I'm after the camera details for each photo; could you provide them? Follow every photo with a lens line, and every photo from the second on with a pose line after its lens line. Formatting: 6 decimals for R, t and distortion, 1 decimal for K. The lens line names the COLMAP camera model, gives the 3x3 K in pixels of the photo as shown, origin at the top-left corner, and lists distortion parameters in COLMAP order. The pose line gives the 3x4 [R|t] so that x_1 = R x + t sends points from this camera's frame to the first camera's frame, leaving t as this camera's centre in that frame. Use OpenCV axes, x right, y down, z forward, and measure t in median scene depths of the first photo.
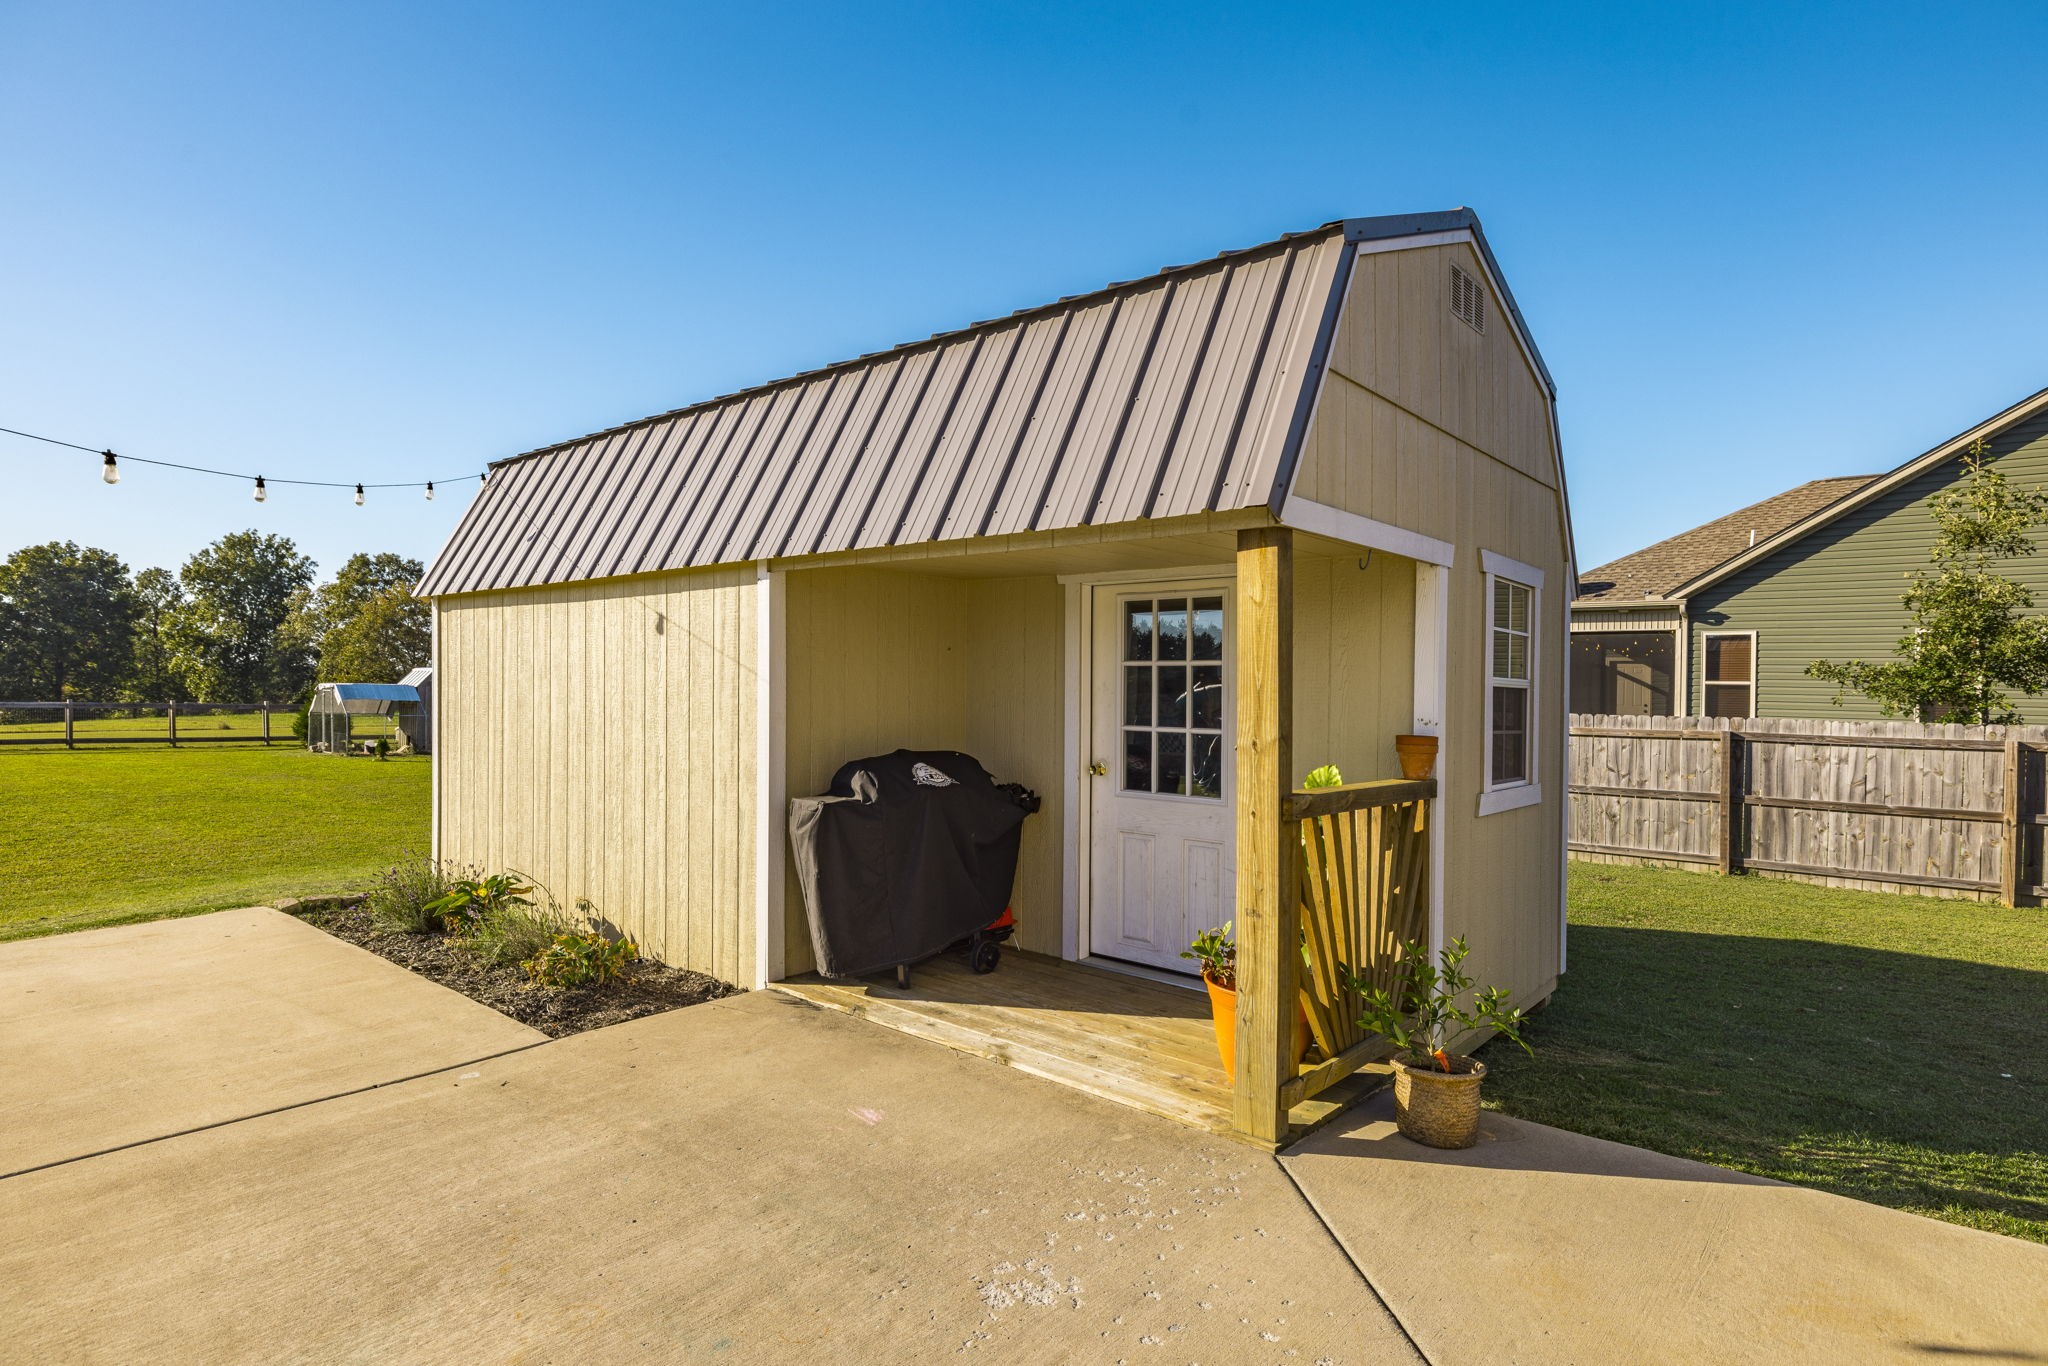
lens RADIAL K [[1072.0, 0, 1026.3], [0, 1072.0, 697.7], [0, 0, 1]] dist [0.004504, -0.001354]
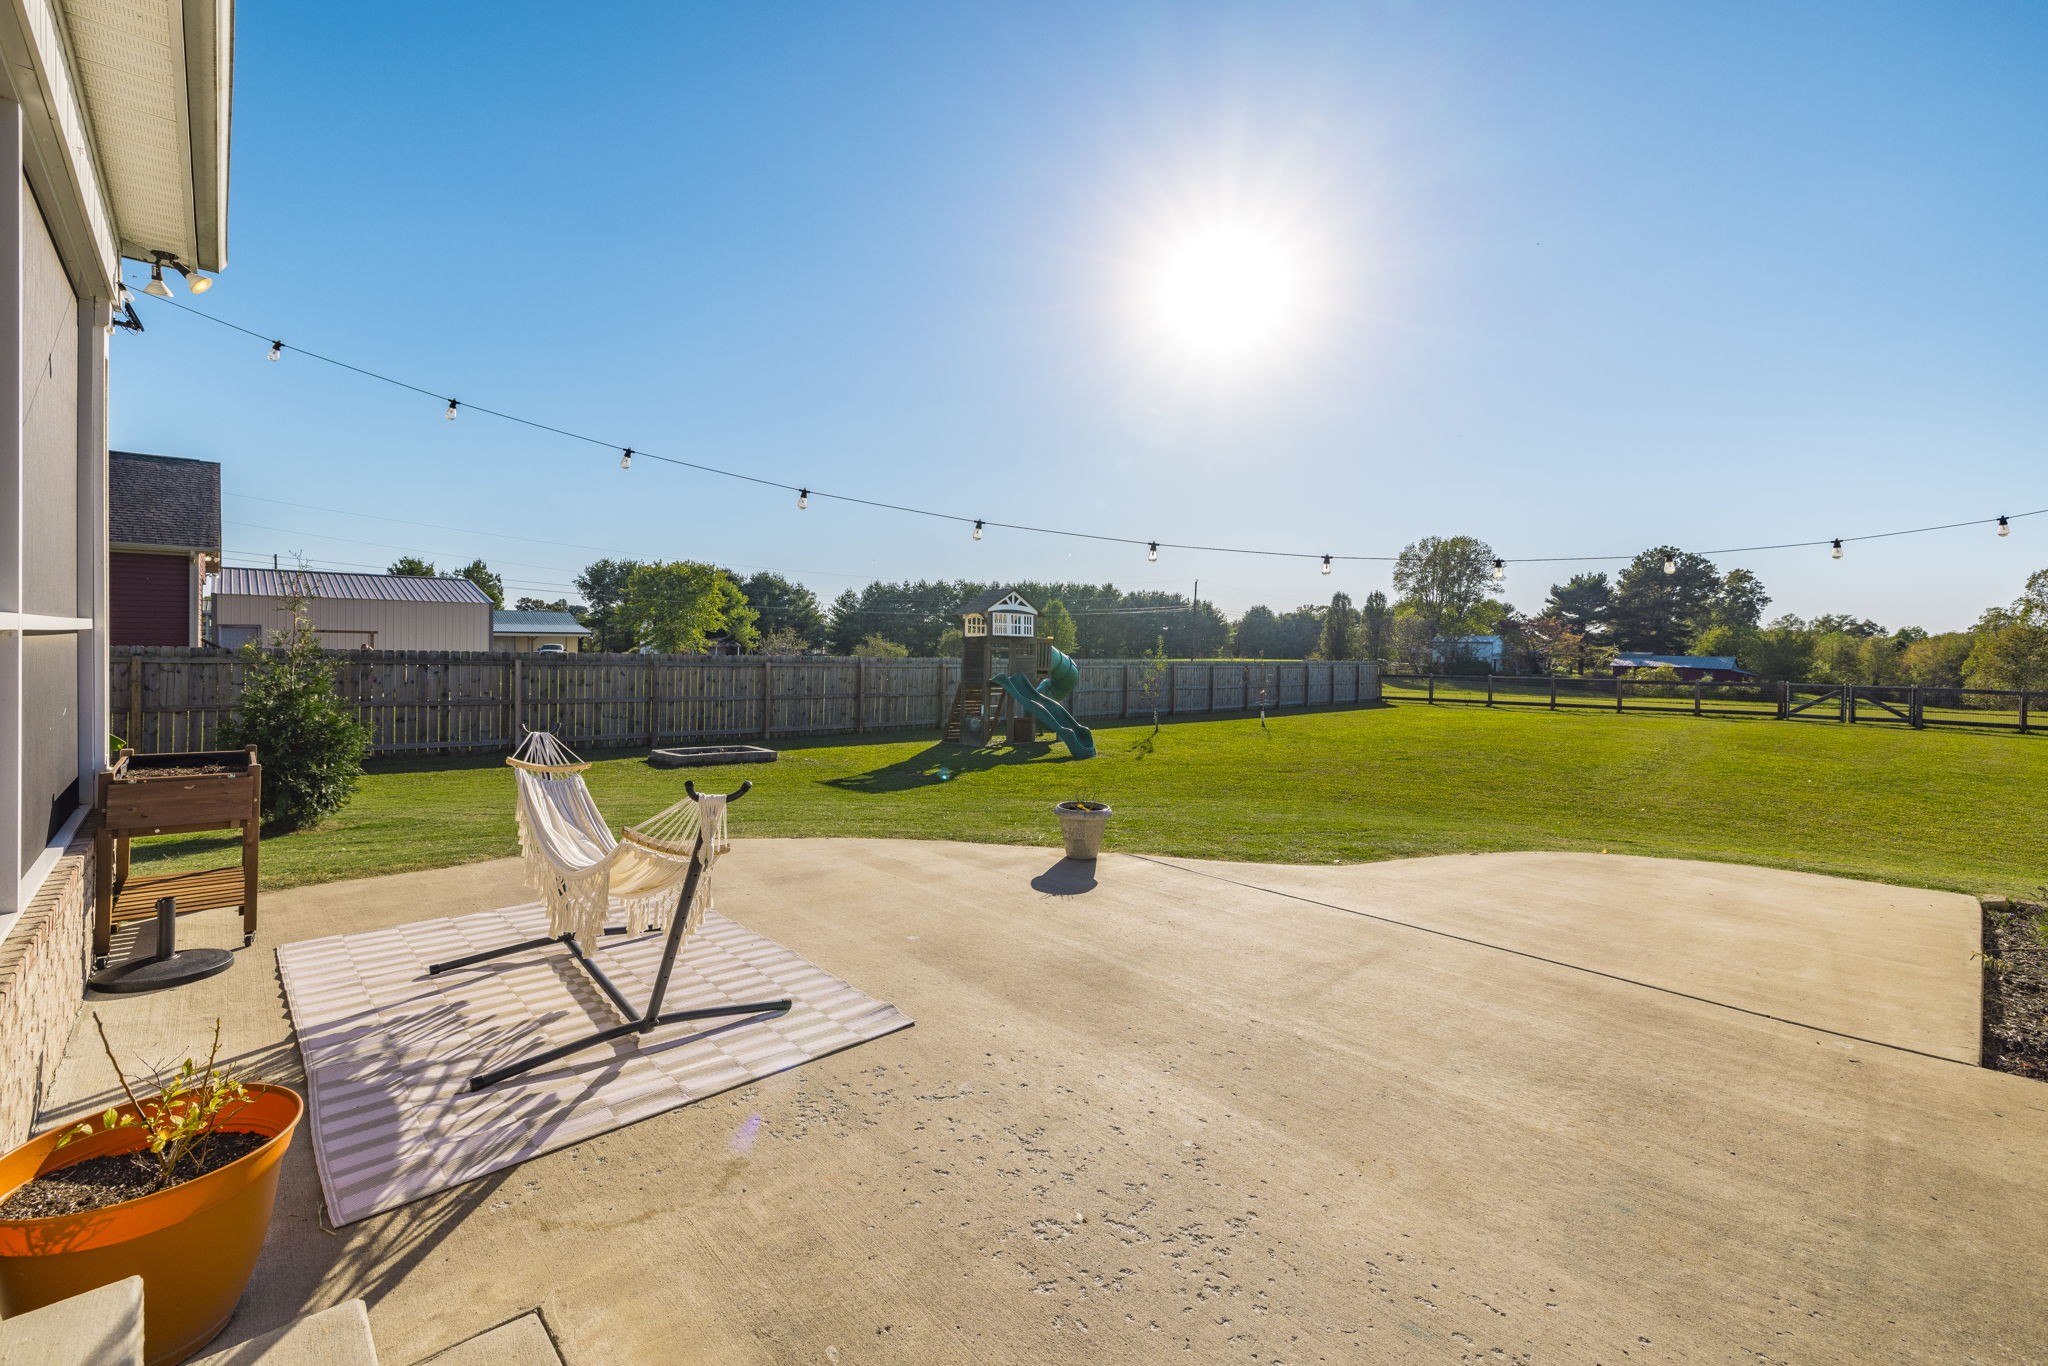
lens RADIAL K [[865.4, 0, 1003.0], [0, 865.4, 672.9], [0, 0, 1]] dist [-0.000879, 0.000475]
pose [[-0.144485, 0.013726, -0.989412, 0.331673], [-0.023786, 0.999567, 0.017340, -0.030893], [0.989221, 0.026039, -0.144096, 0.127861]]
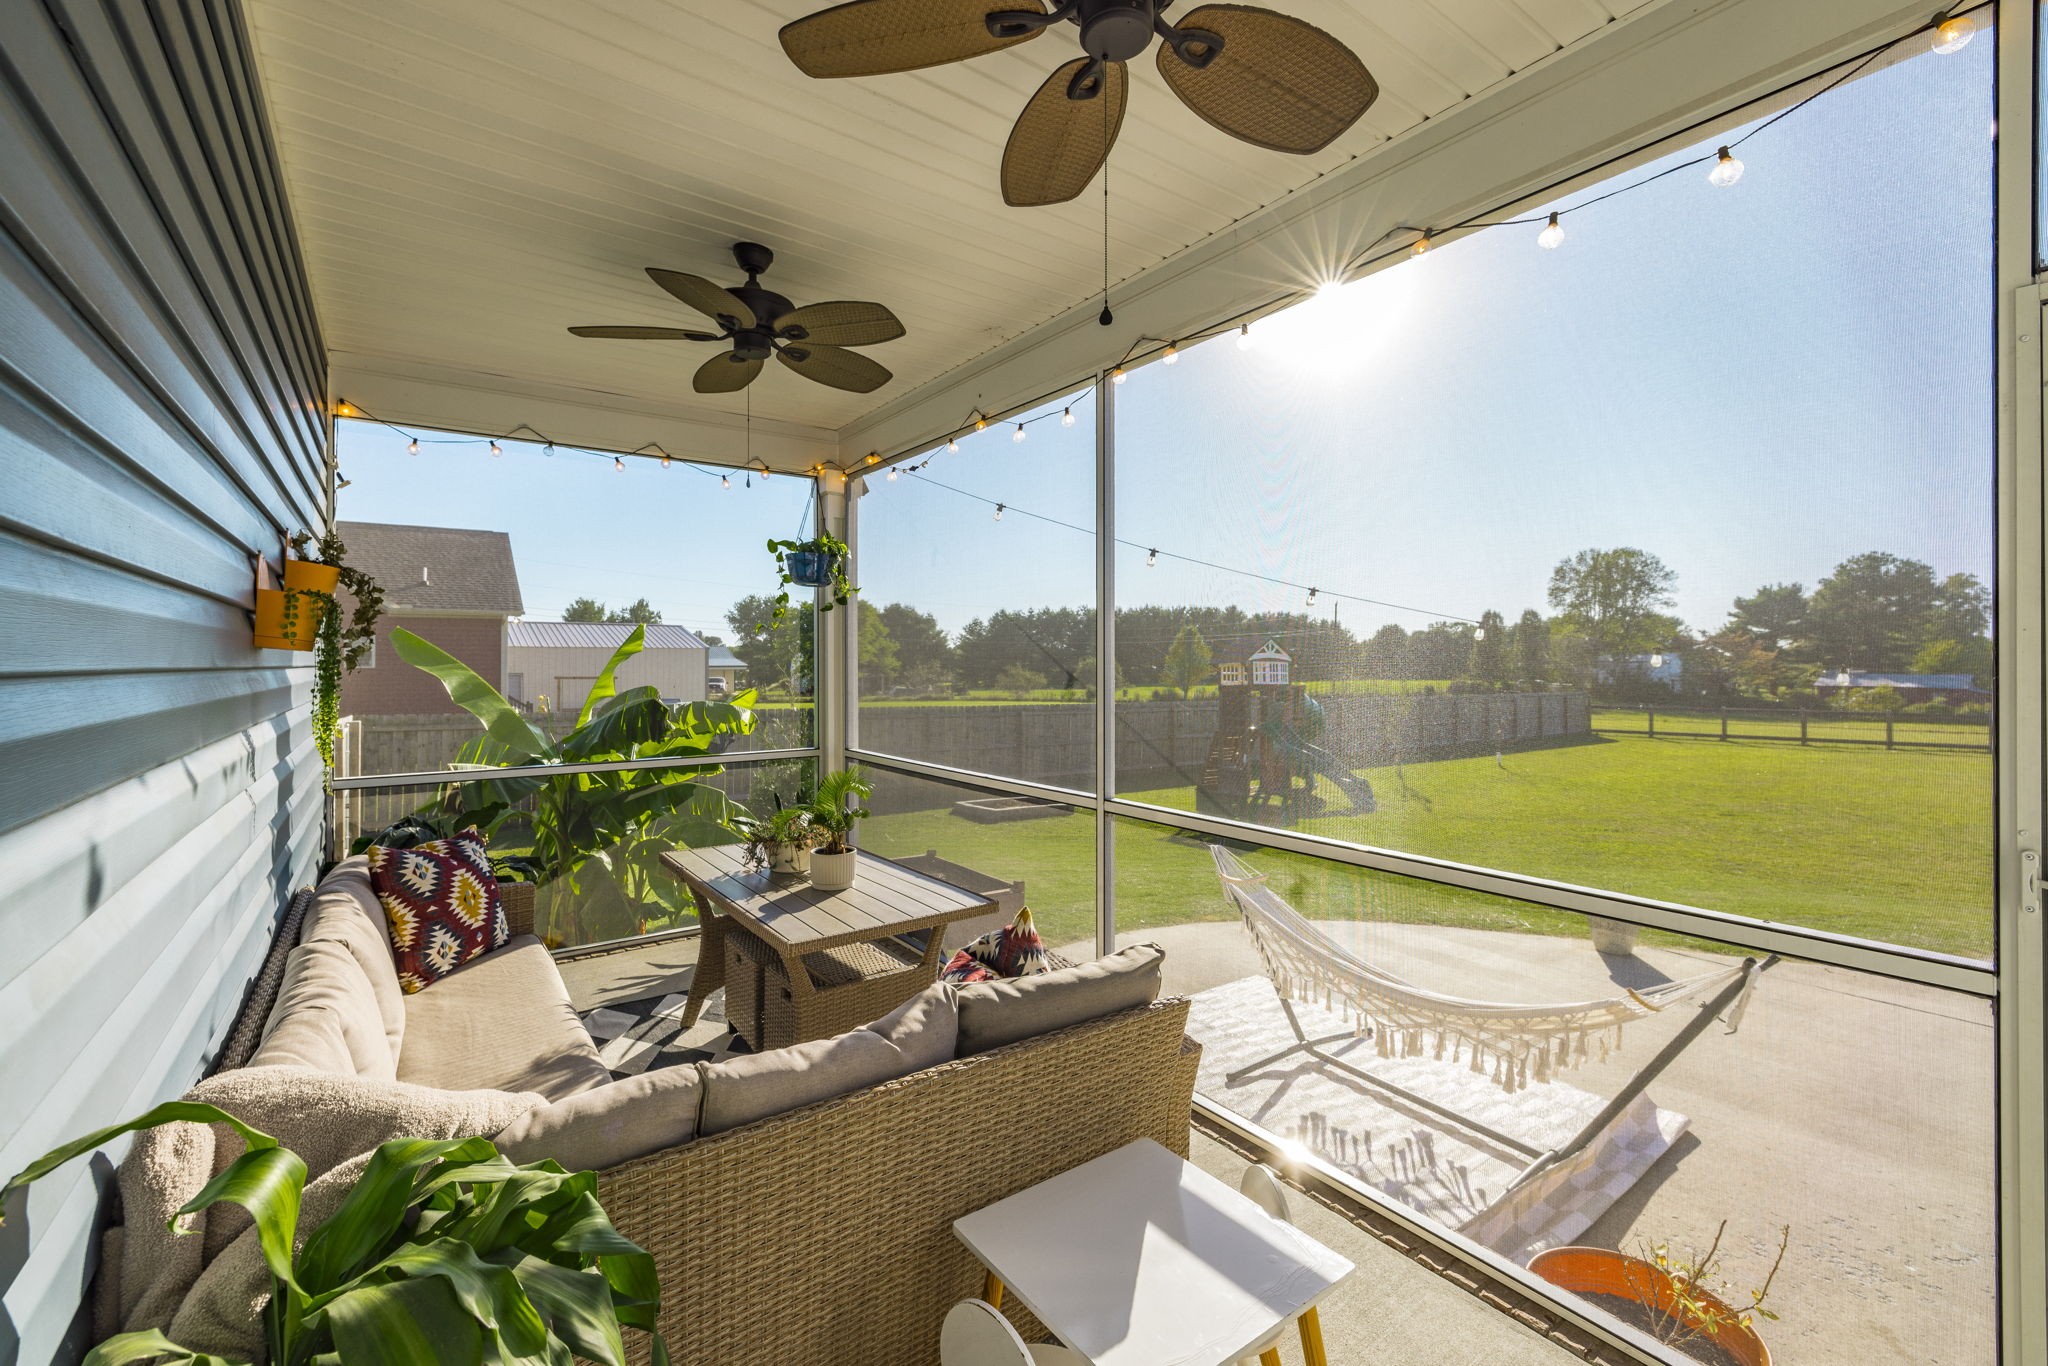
lens RADIAL K [[865.4, 0, 990.6], [0, 865.4, 667.6], [0, 0, 1]] dist [-0.000879, 0.000475]
pose [[-0.268197, -0.013505, -0.963269, 0.504957], [-0.011987, 0.999871, -0.010680, -0.117070], [0.963290, 0.008682, -0.268324, -0.384818]]
